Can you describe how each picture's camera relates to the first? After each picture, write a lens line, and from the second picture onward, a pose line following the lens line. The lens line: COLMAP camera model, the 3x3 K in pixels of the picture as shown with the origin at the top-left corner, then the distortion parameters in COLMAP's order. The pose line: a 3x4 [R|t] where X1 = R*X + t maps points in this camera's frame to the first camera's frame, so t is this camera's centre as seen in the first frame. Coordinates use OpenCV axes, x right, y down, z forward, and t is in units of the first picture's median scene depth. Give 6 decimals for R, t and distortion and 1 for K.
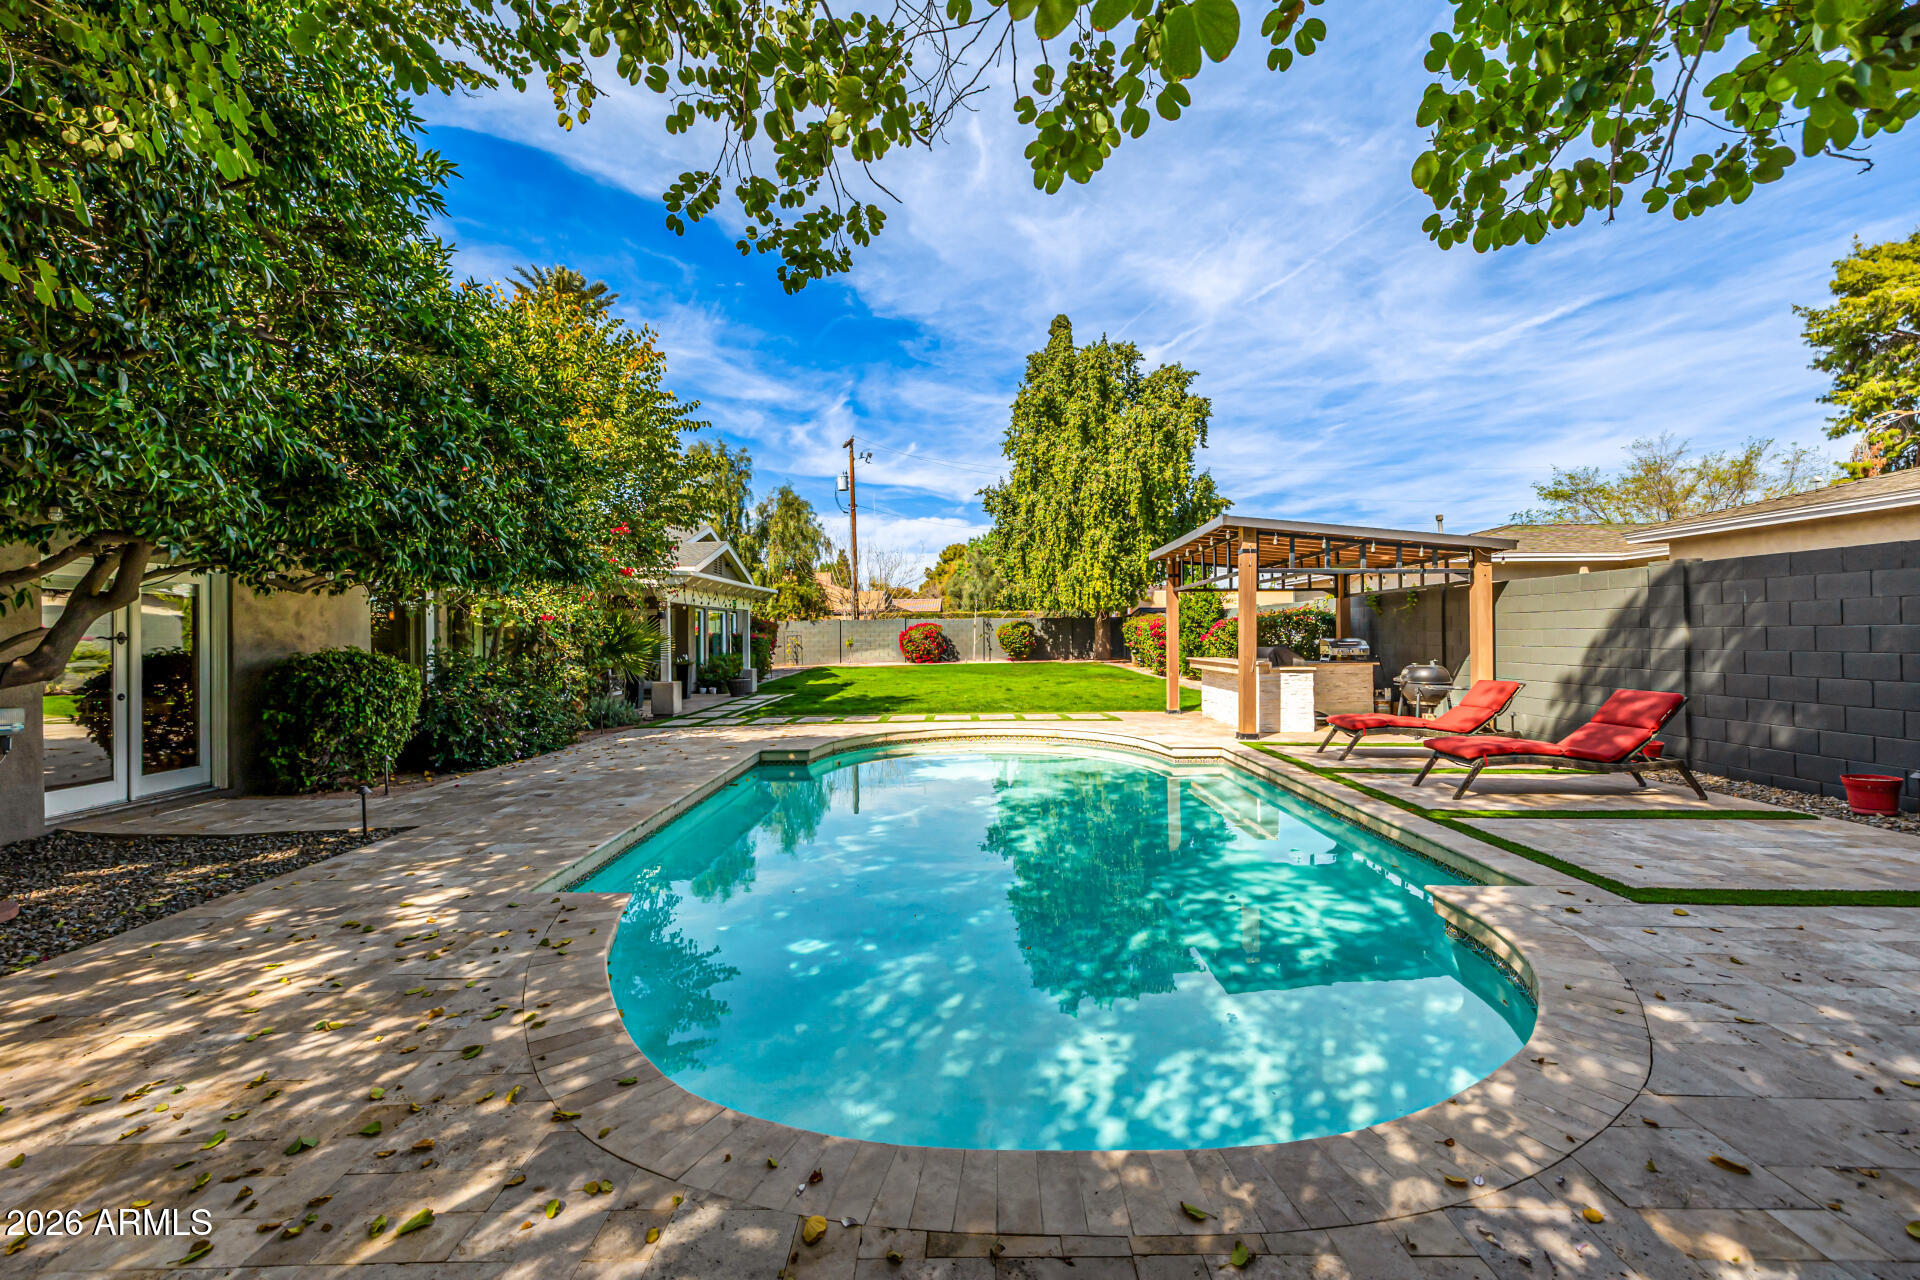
lens RADIAL K [[832.1, 0, 944.4], [0, 832.1, 631.3], [0, 0, 1]] dist [0.000259, 0.000516]
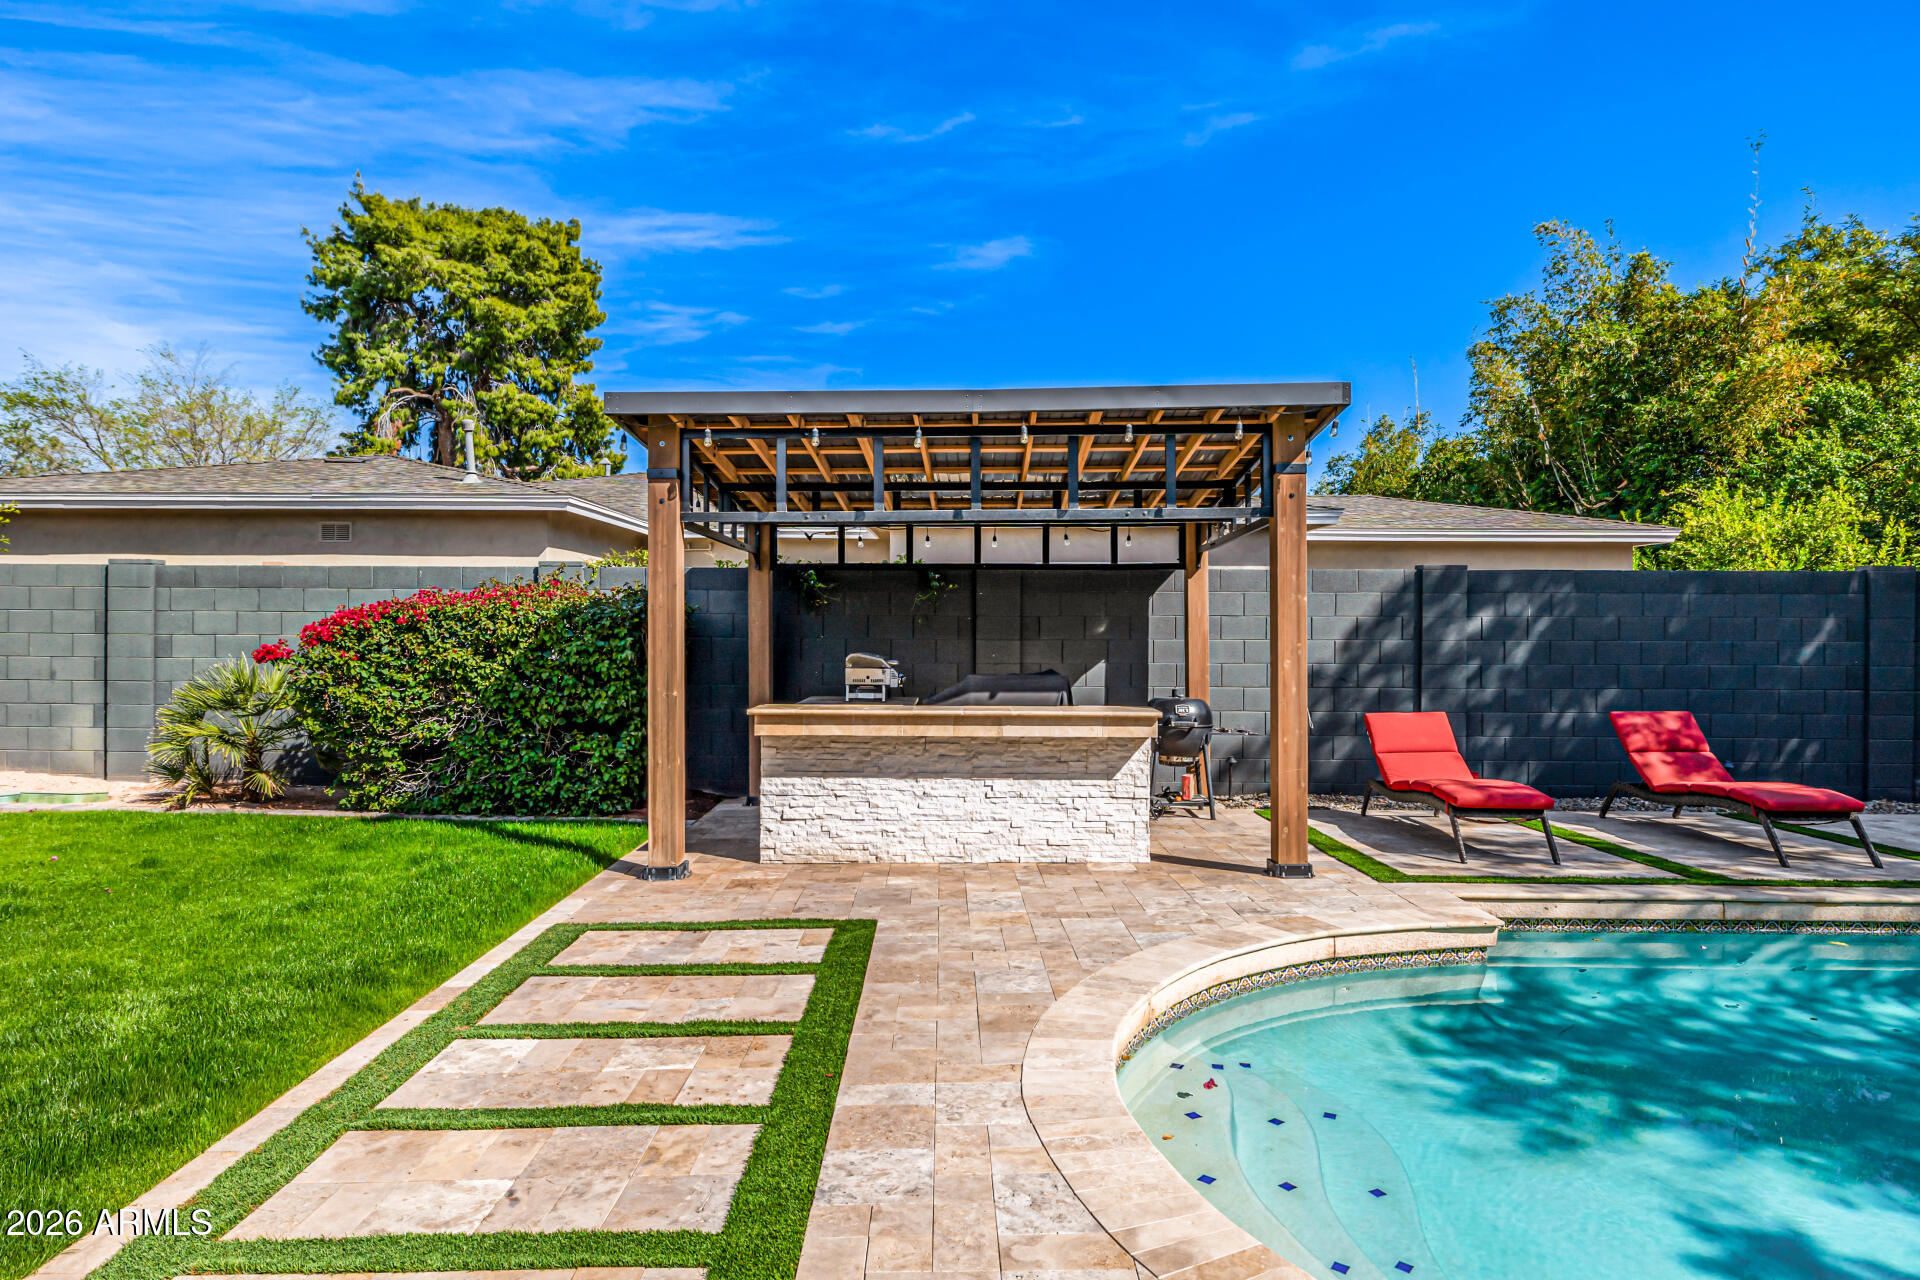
lens RADIAL K [[1154.2, 0, 960.3], [0, 1154.2, 644.5], [0, 0, 1]] dist [-0.015662, -0.001248]
pose [[0.005214, 0.004027, 0.999978, -0.100179], [-0.022641, 0.999736, -0.003908, 0.003163], [-0.999730, -0.022620, 0.005303, 0.421142]]
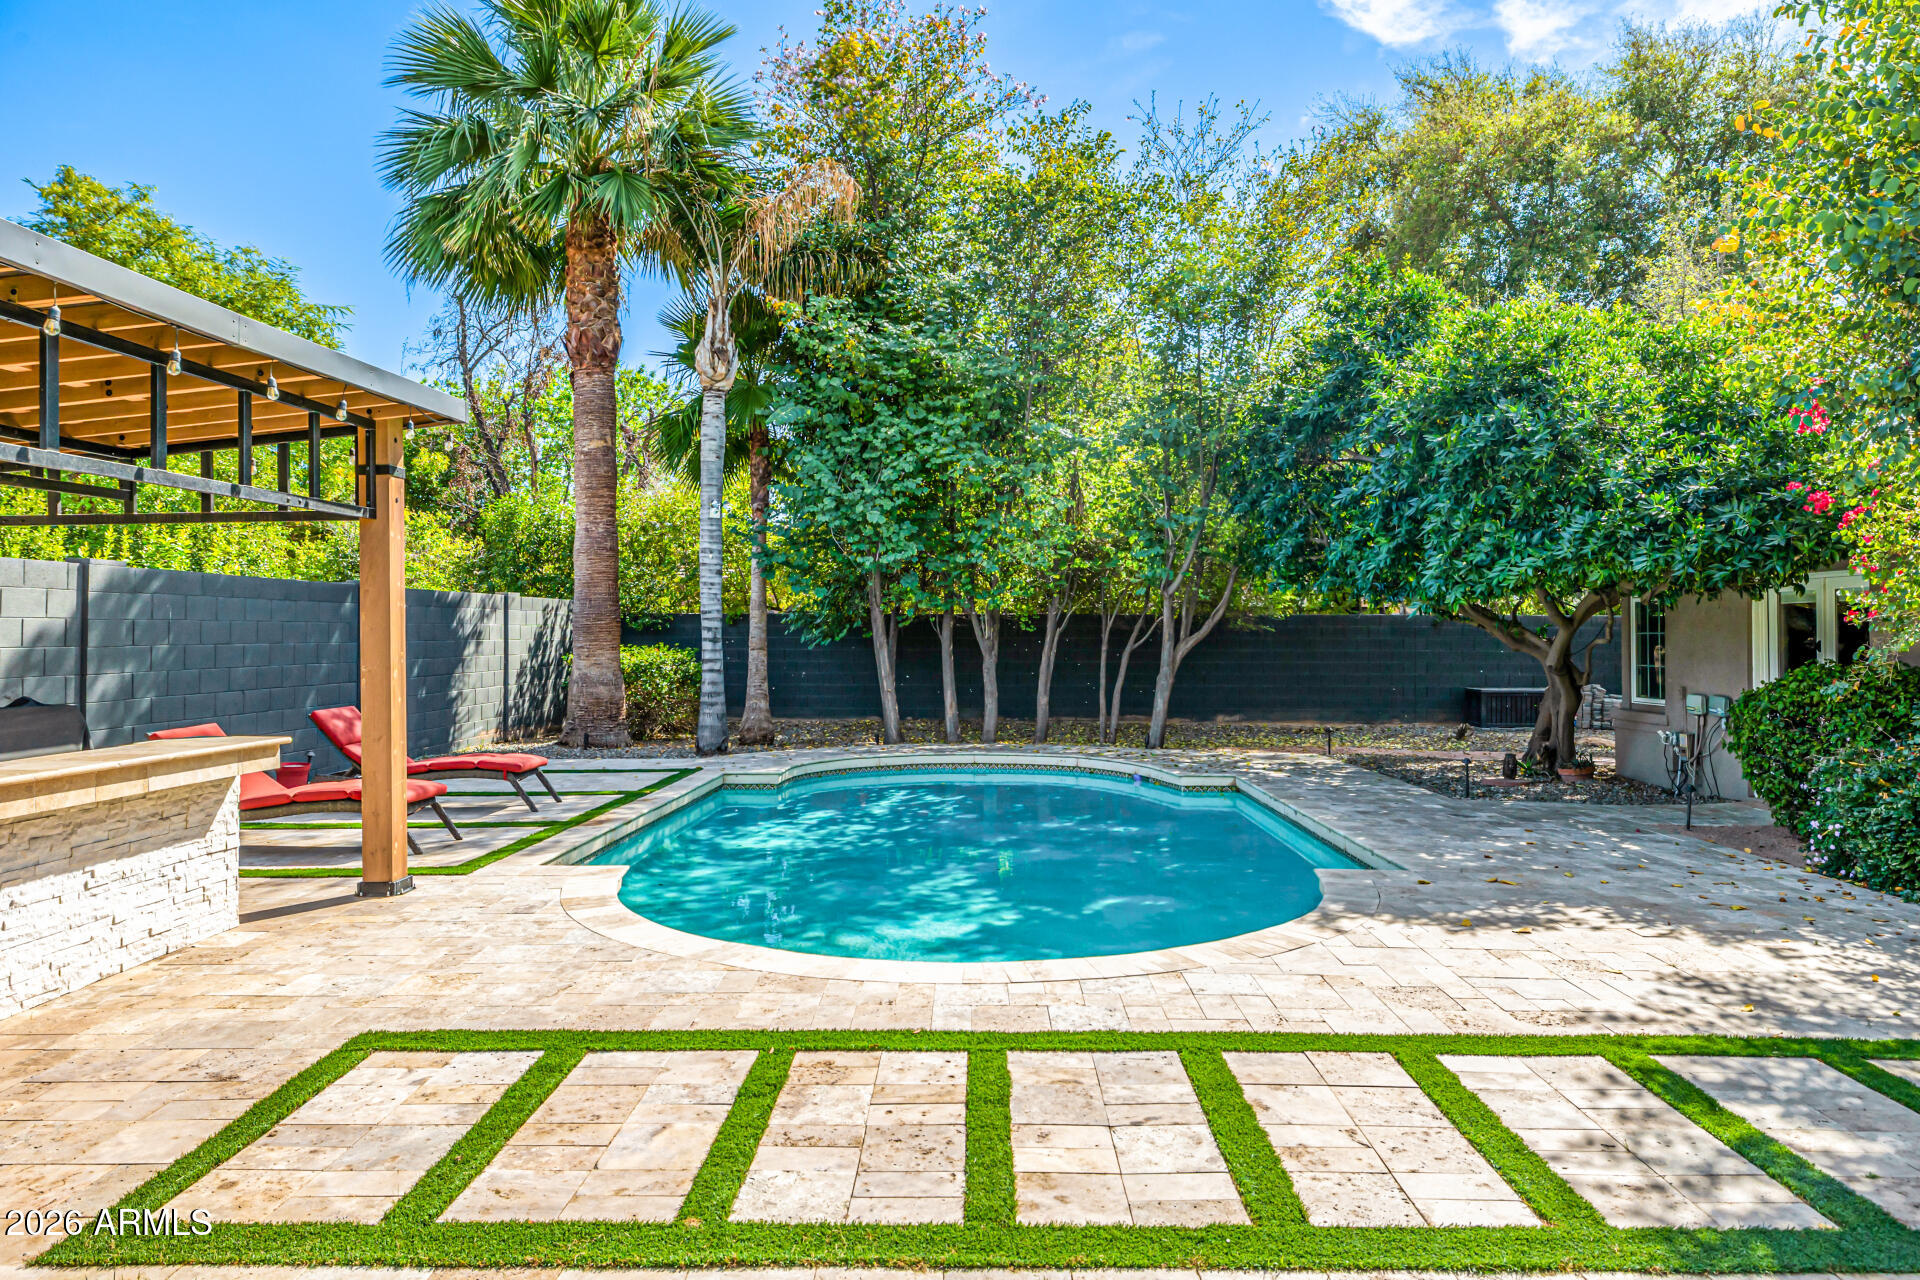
lens RADIAL K [[1209.6, 0, 968.2], [0, 1209.6, 636.1], [0, 0, 1]] dist [-0.008033, 0.002305]
pose [[-0.999886, 0.010111, 0.011177, 0.015682], [0.009921, 0.999807, -0.016975, 0.002330], [-0.011347, -0.016863, -0.999793, 0.588113]]
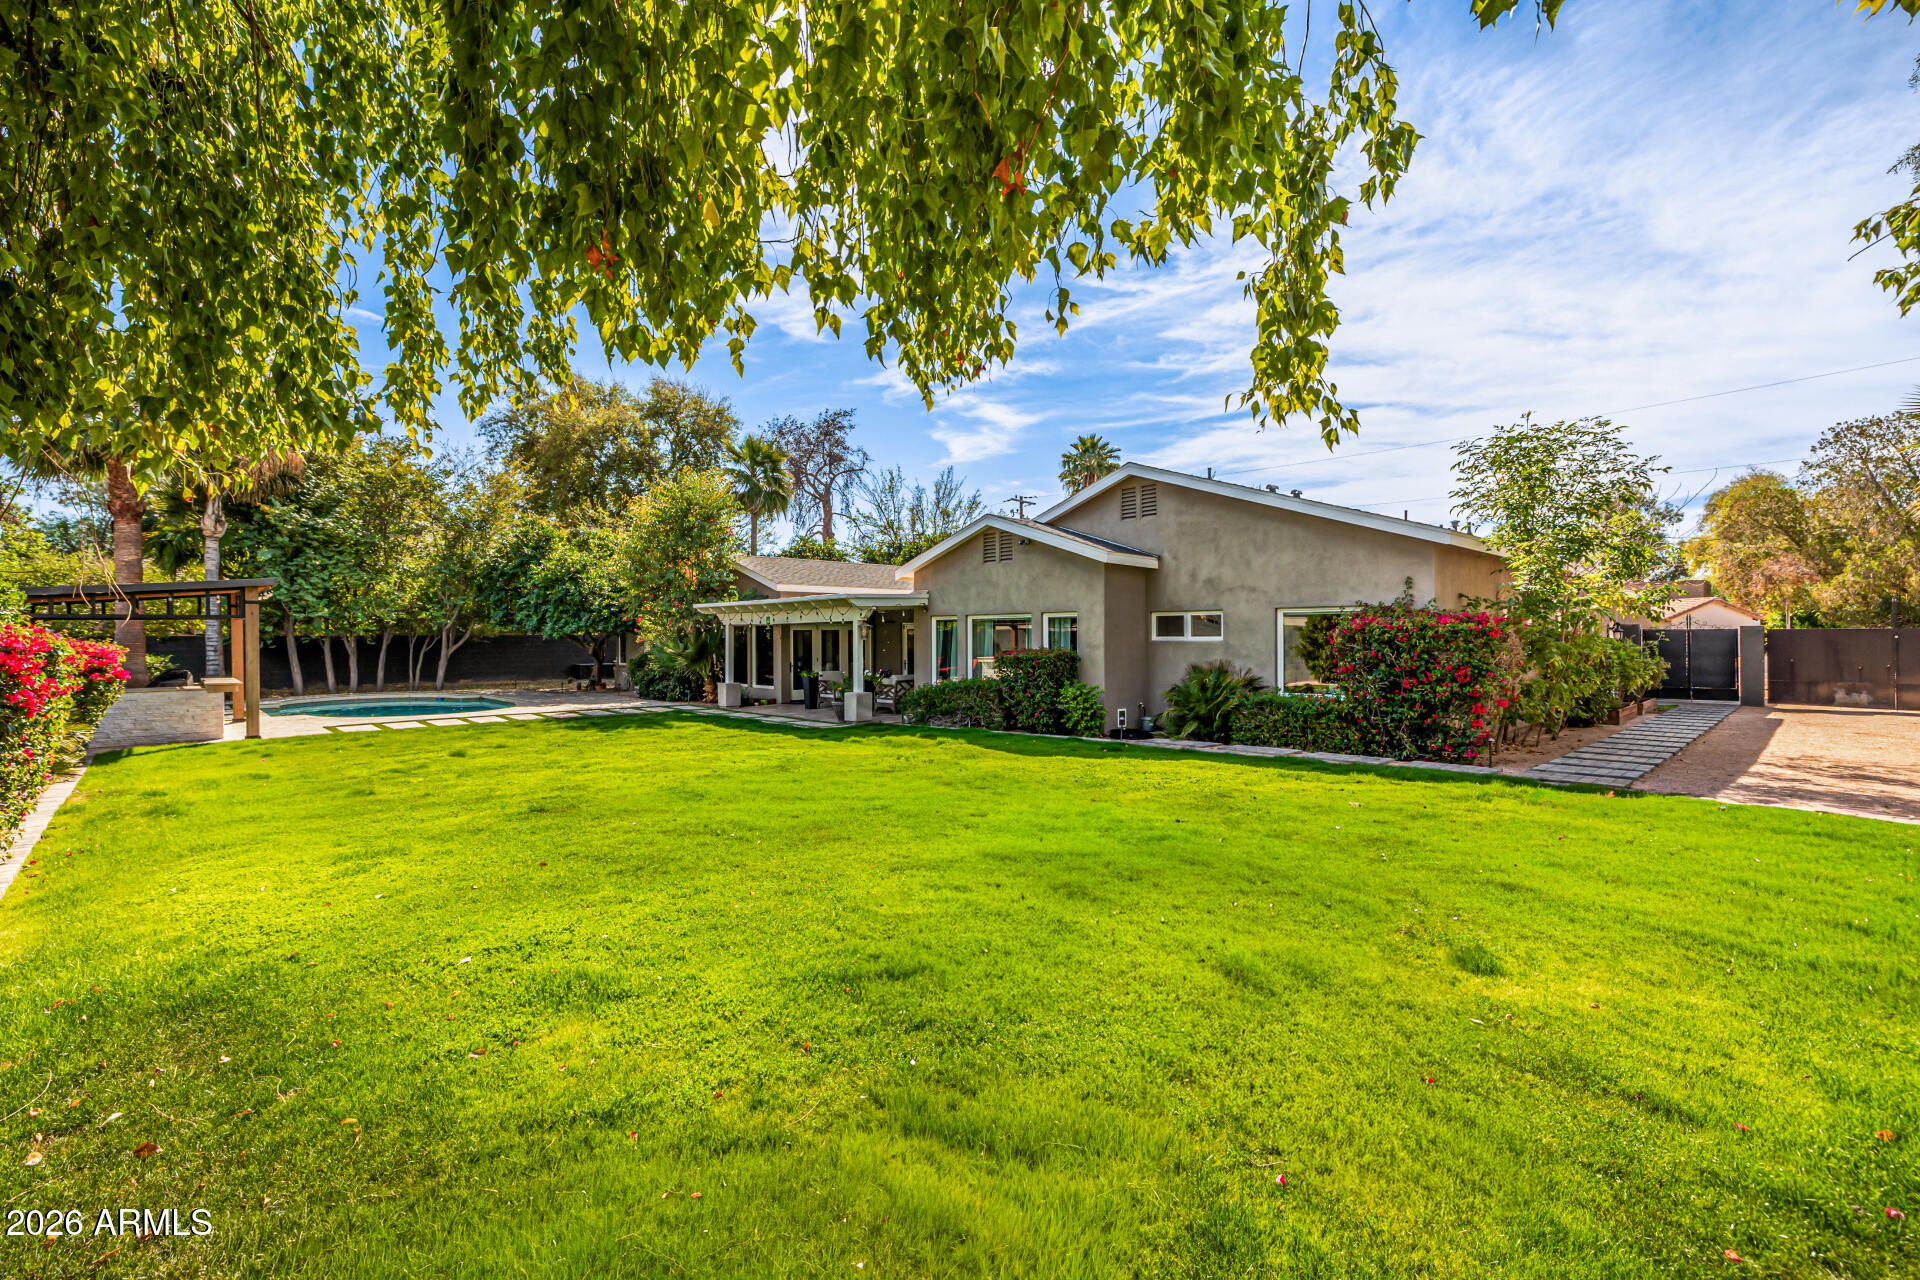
lens RADIAL K [[832.1, 0, 954.8], [0, 832.1, 638.5], [0, 0, 1]] dist [0.000259, 0.000516]
pose [[-0.715713, 0.020507, -0.698093, 0.190245], [0.028555, 0.999592, 0.000089, 0.002184], [0.697810, -0.019870, -0.716007, 1.161513]]
